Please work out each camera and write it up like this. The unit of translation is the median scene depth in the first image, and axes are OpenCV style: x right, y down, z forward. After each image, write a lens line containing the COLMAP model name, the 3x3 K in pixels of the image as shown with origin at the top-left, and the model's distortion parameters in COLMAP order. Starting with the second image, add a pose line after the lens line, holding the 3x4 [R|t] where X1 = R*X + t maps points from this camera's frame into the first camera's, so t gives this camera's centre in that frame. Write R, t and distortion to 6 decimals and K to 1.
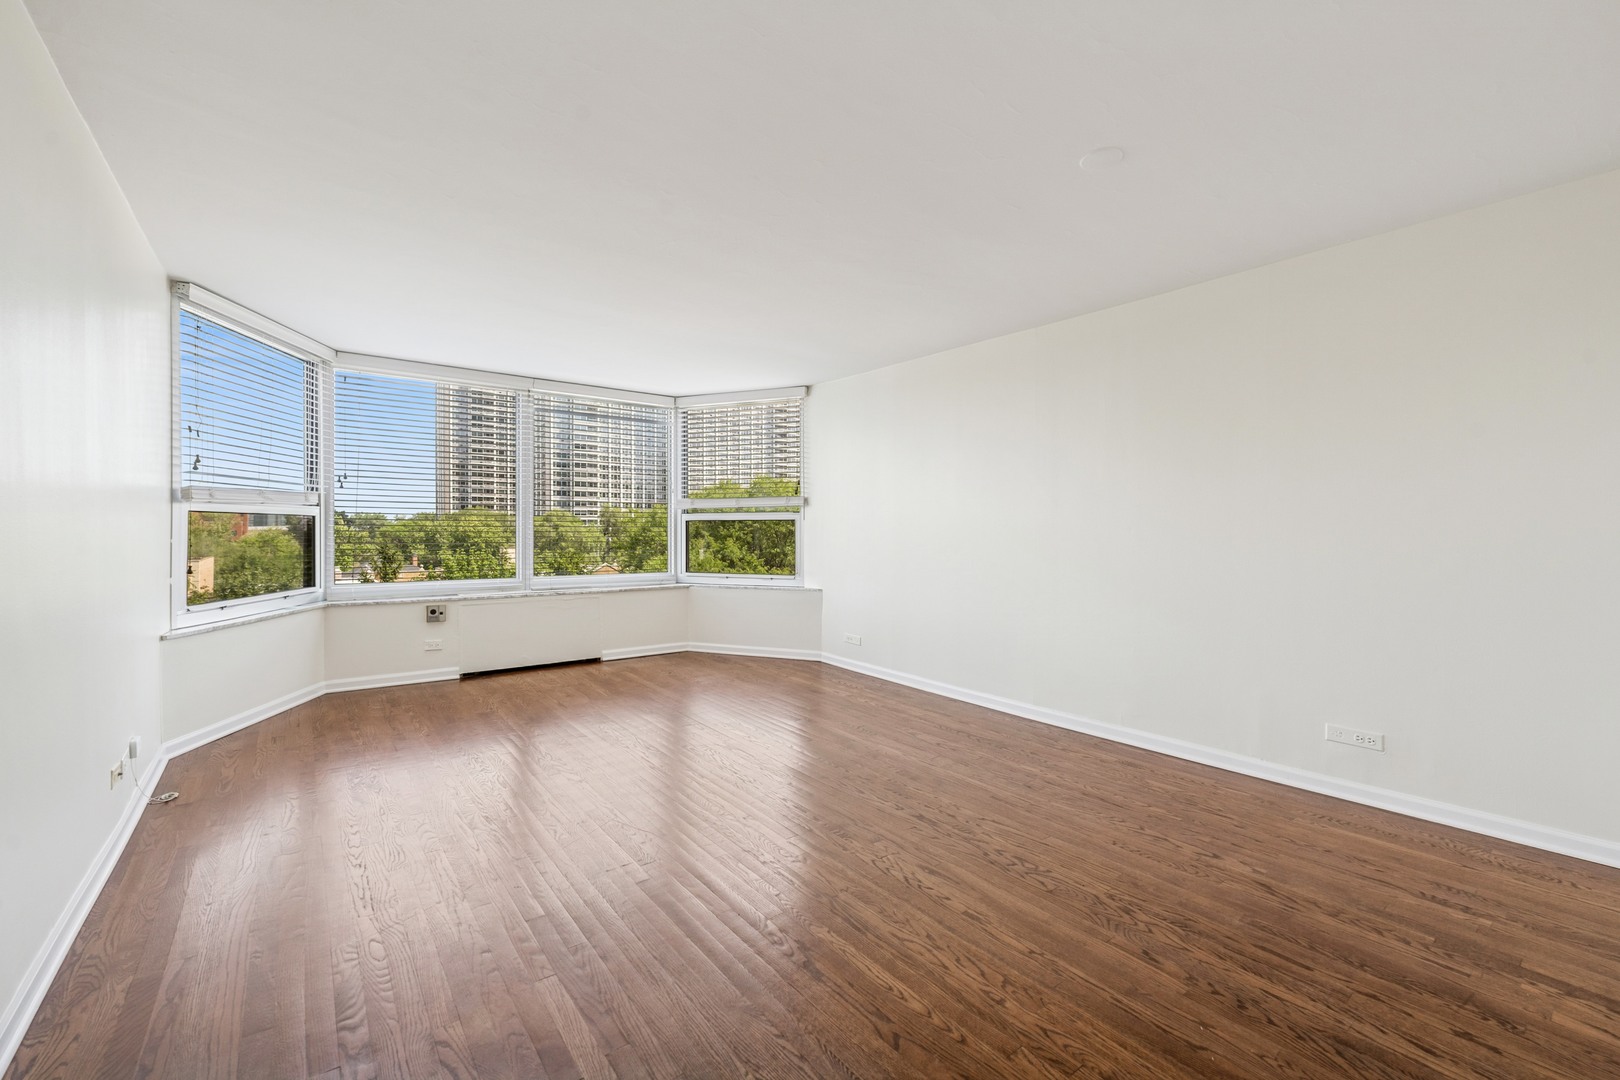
lens RADIAL K [[672.9, 0, 809.9], [0, 672.9, 532.0], [0, 0, 1]] dist [0.001048, -0.000017]
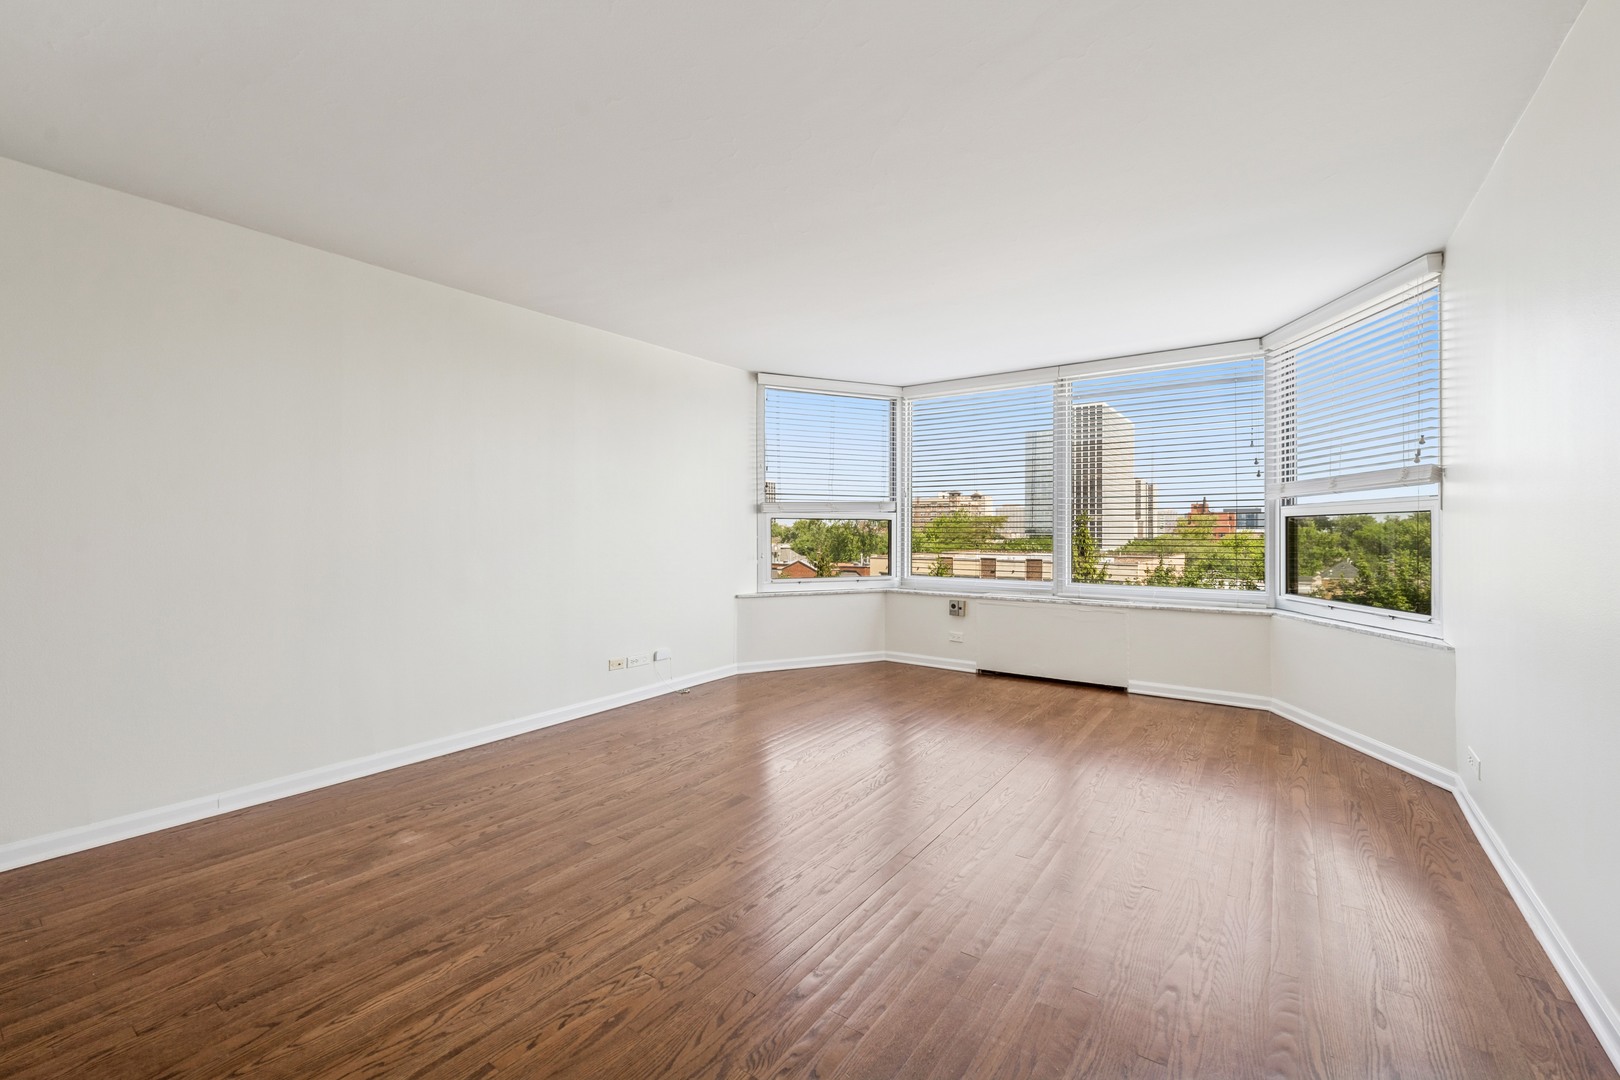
lens RADIAL K [[672.9, 0, 809.9], [0, 672.9, 532.0], [0, 0, 1]] dist [0.001048, -0.000017]
pose [[0.288373, -0.000886, -0.957518, 0.401270], [-0.003093, 0.999993, -0.001857, 0.001214], [0.957513, 0.003497, 0.288369, 0.445547]]
